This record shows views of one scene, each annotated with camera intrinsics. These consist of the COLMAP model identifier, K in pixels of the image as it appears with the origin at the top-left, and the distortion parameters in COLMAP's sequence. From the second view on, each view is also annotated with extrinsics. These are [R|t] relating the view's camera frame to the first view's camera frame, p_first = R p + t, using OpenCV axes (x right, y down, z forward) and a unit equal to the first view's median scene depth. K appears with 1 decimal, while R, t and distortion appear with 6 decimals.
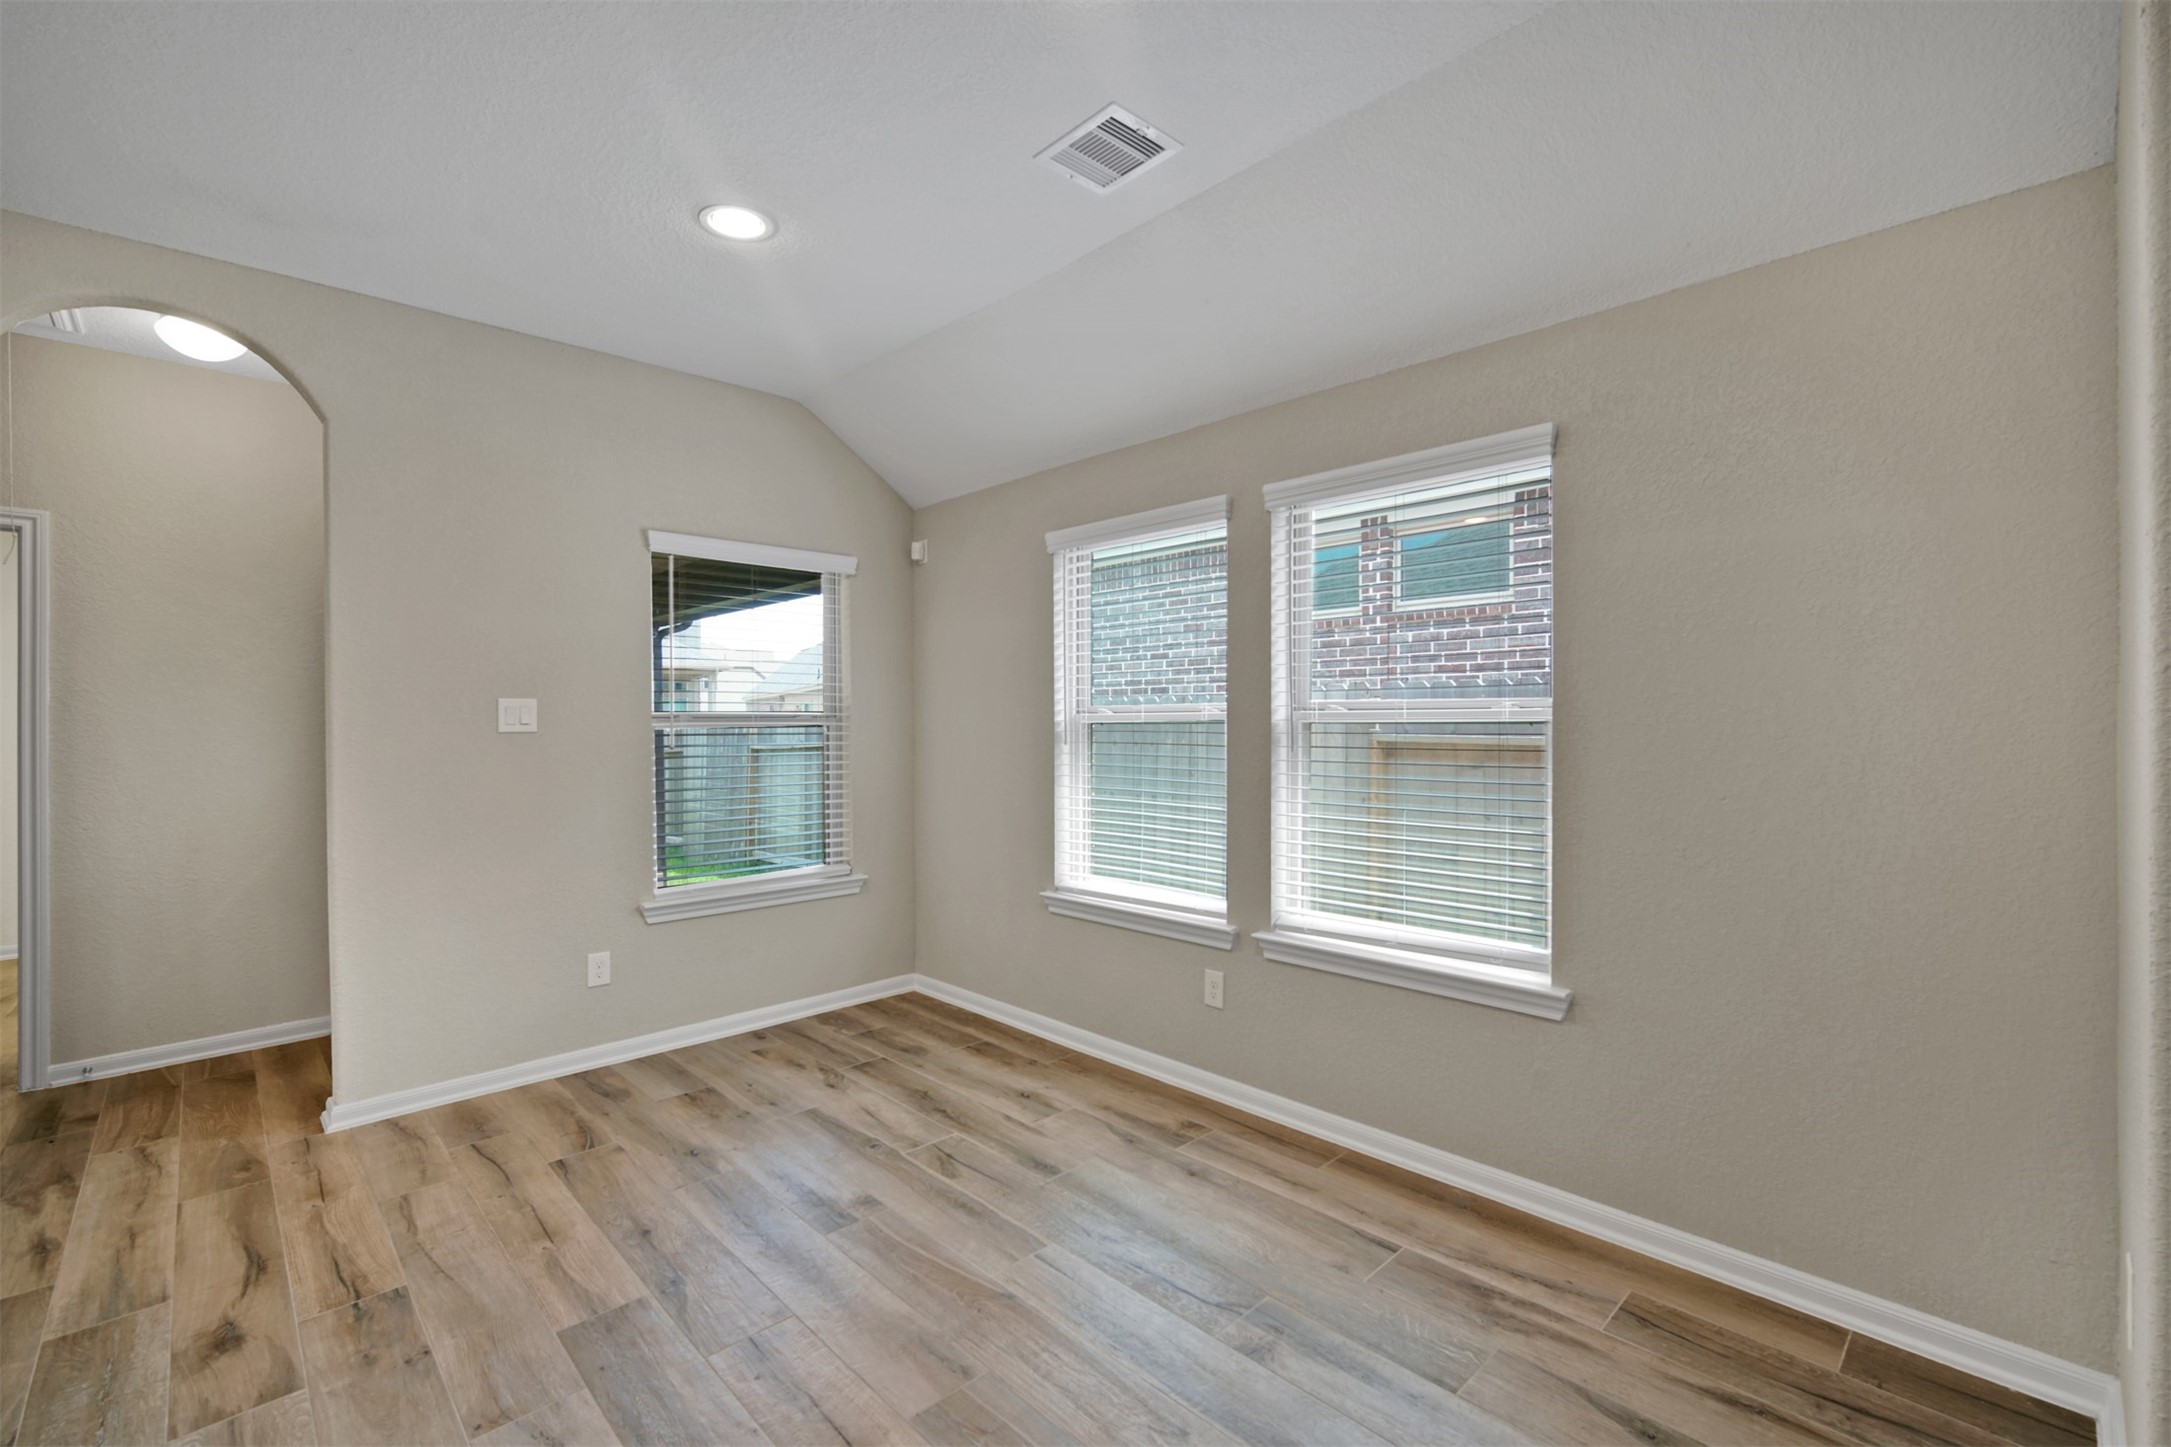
lens RADIAL K [[944.3, 0, 1096.1], [0, 944.3, 713.1], [0, 0, 1]] dist [-0.013452, 0.004202]
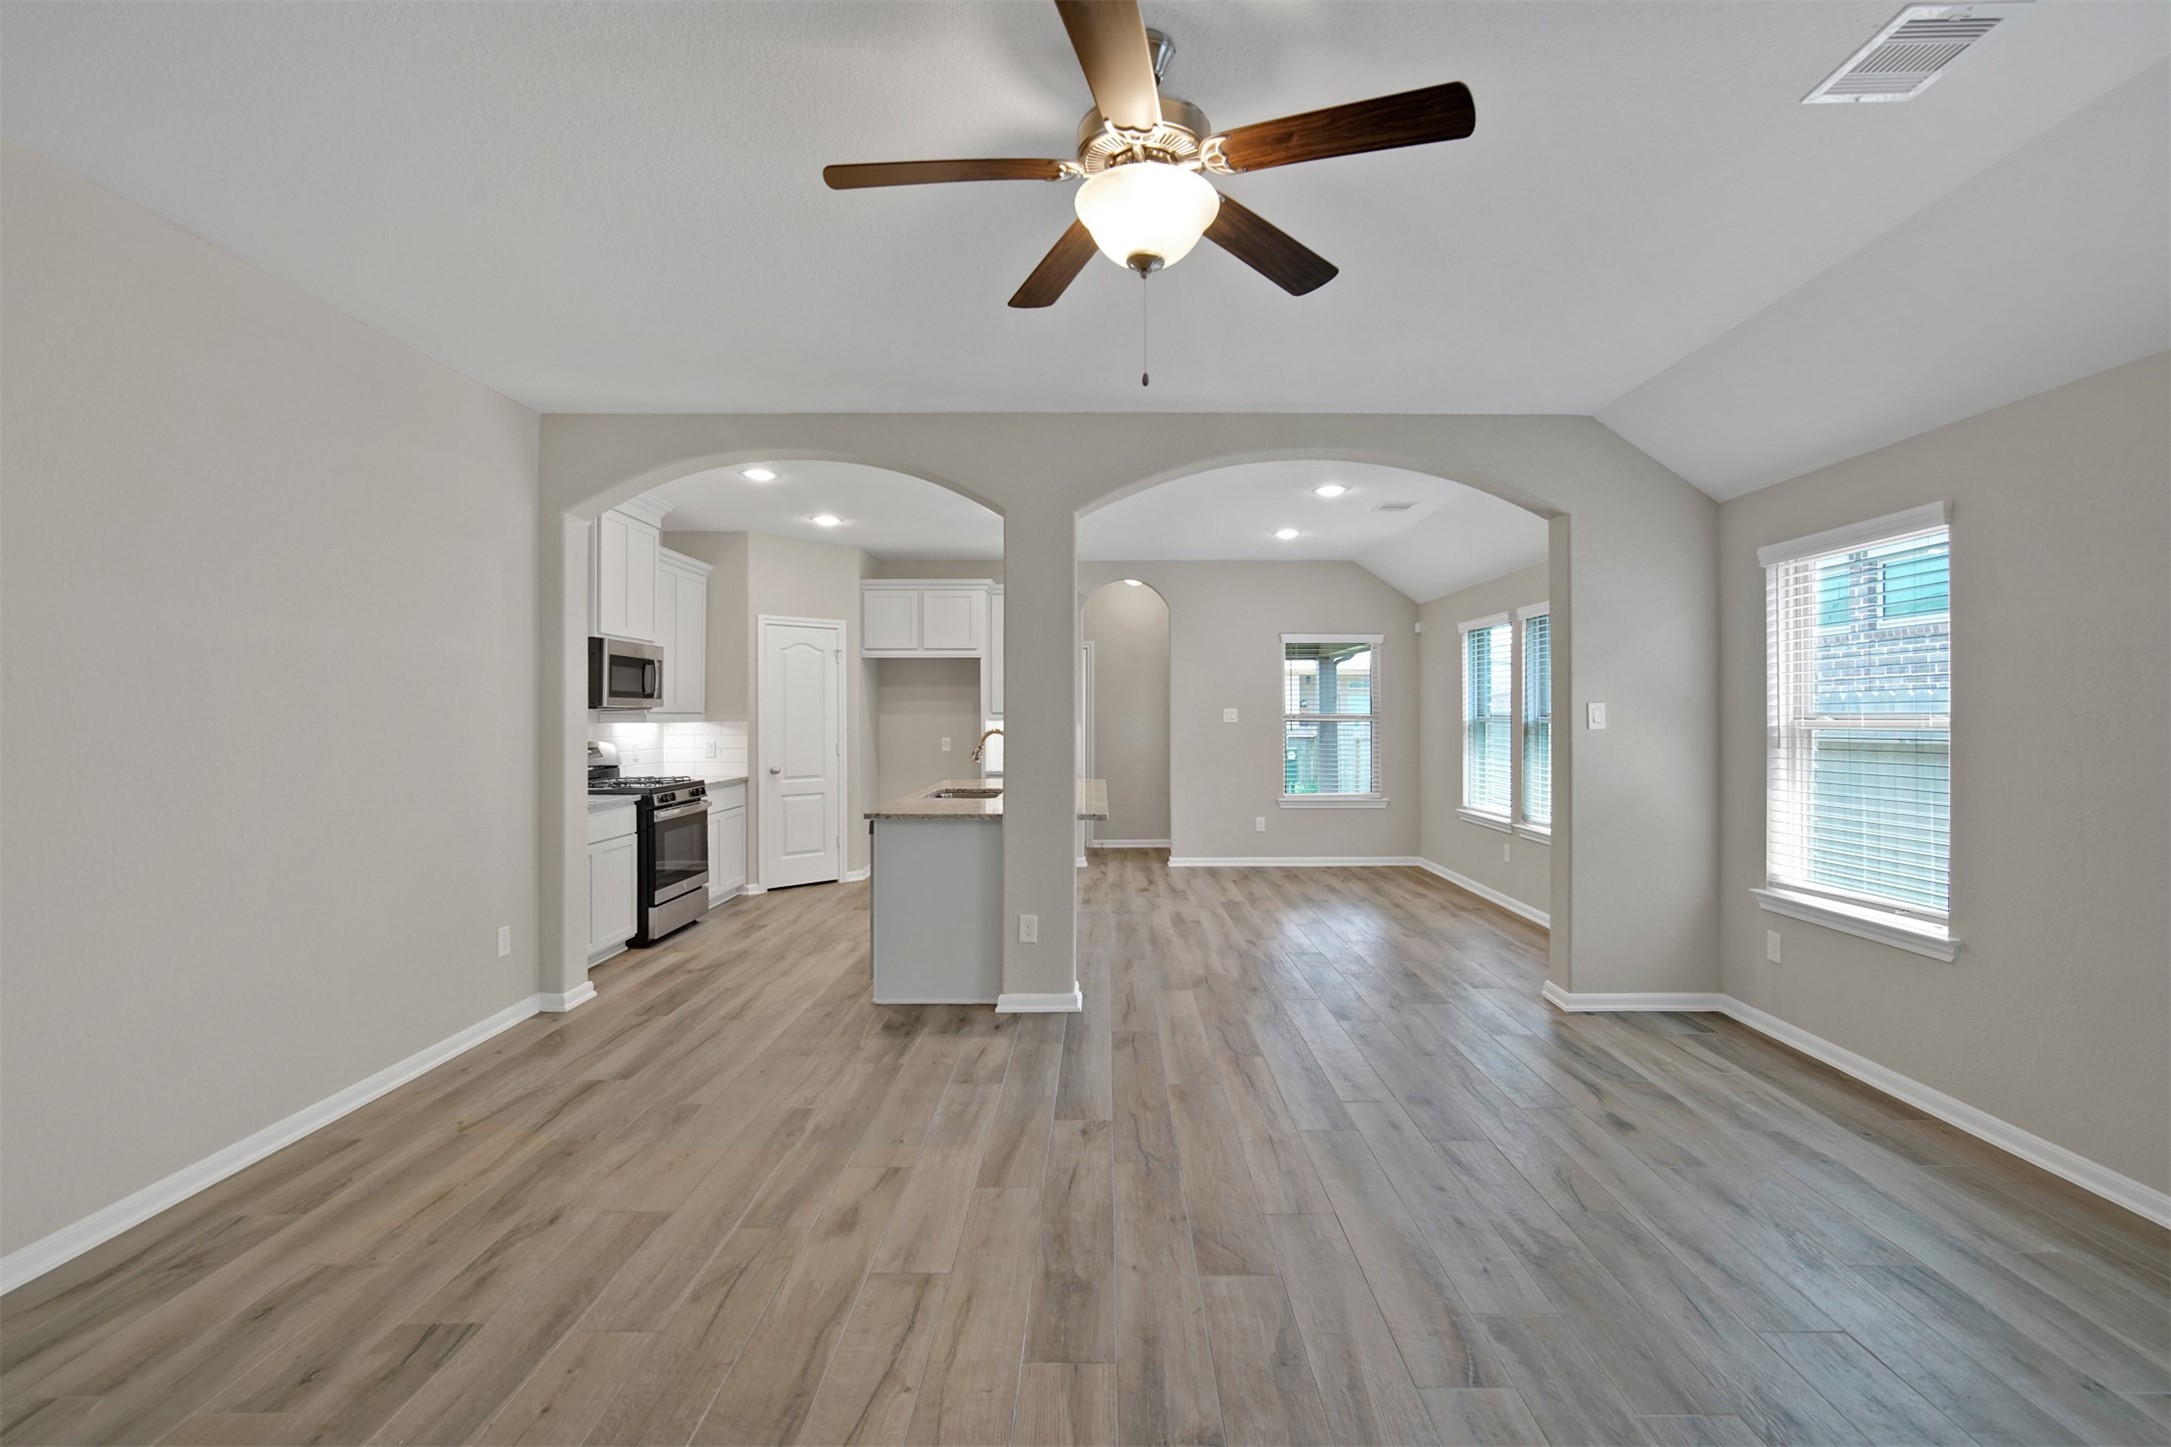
lens RADIAL K [[959.8, 0, 1077.5], [0, 959.8, 711.0], [0, 0, 1]] dist [-0.002194, 0.000021]
pose [[0.702782, 0.001456, -0.711404, 0.929182], [0.001136, 0.999994, 0.003170, -0.020879], [0.711405, -0.003036, 0.702776, -1.094156]]
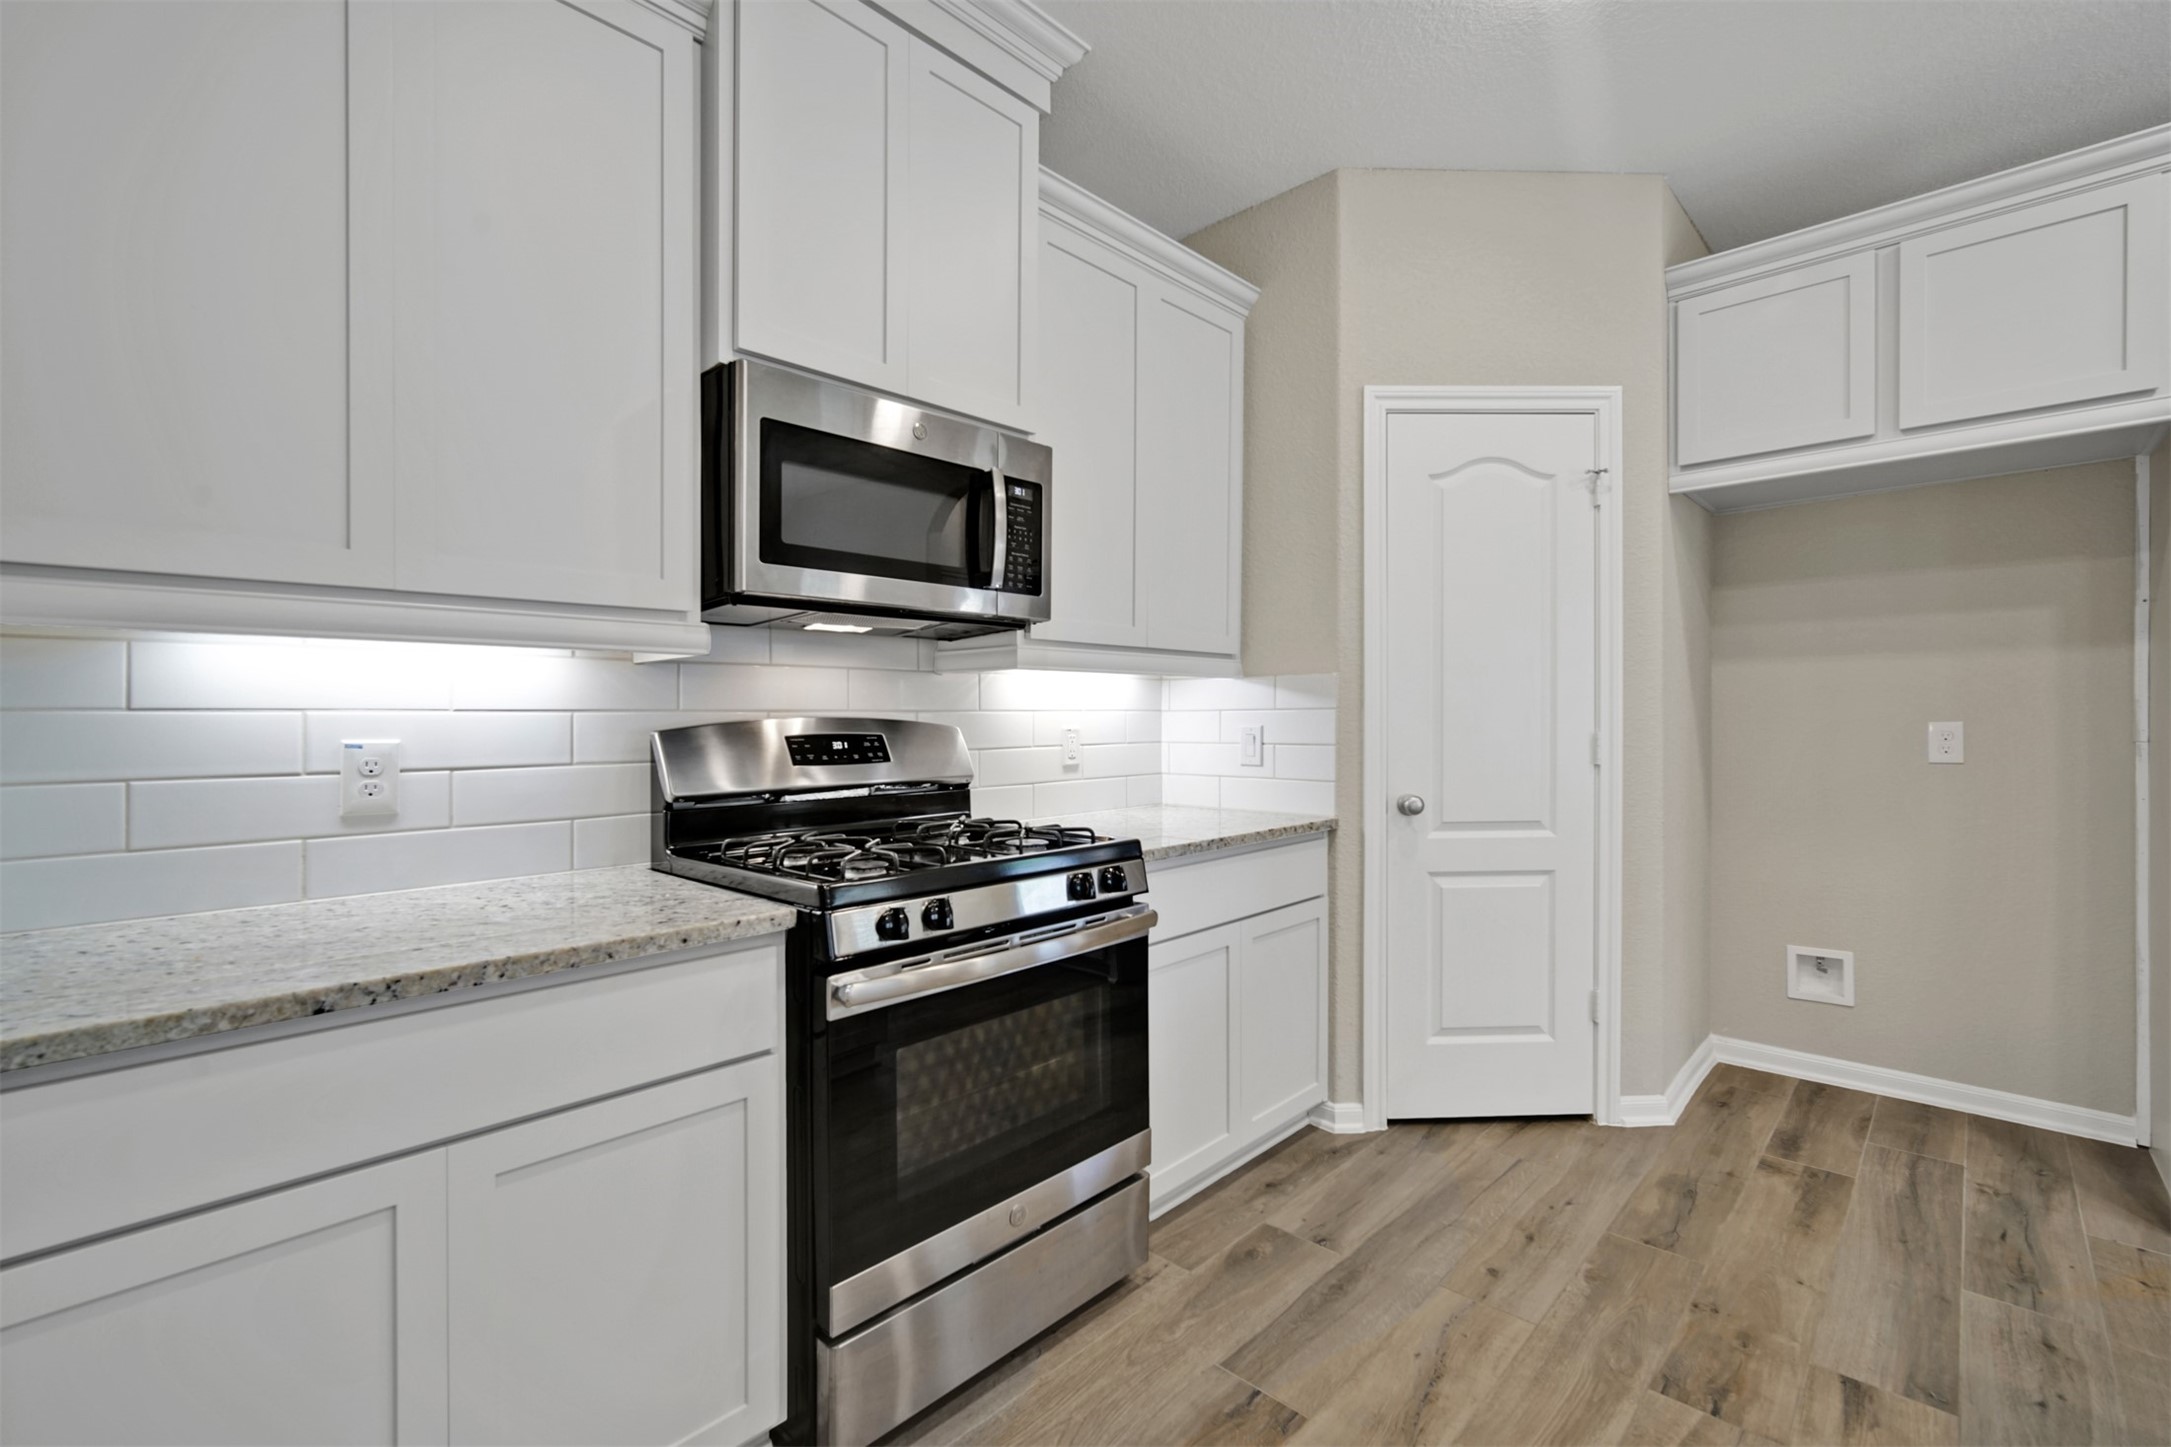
lens RADIAL K [[936.1, 0, 1081.9], [0, 936.1, 711.1], [0, 0, 1]] dist [-0.014606, 0.005106]
pose [[0.048839, -0.003512, -0.998800, -0.394952], [0.011718, 0.999927, -0.002943, 0.043653], [0.998738, -0.011560, 0.048877, -0.327462]]
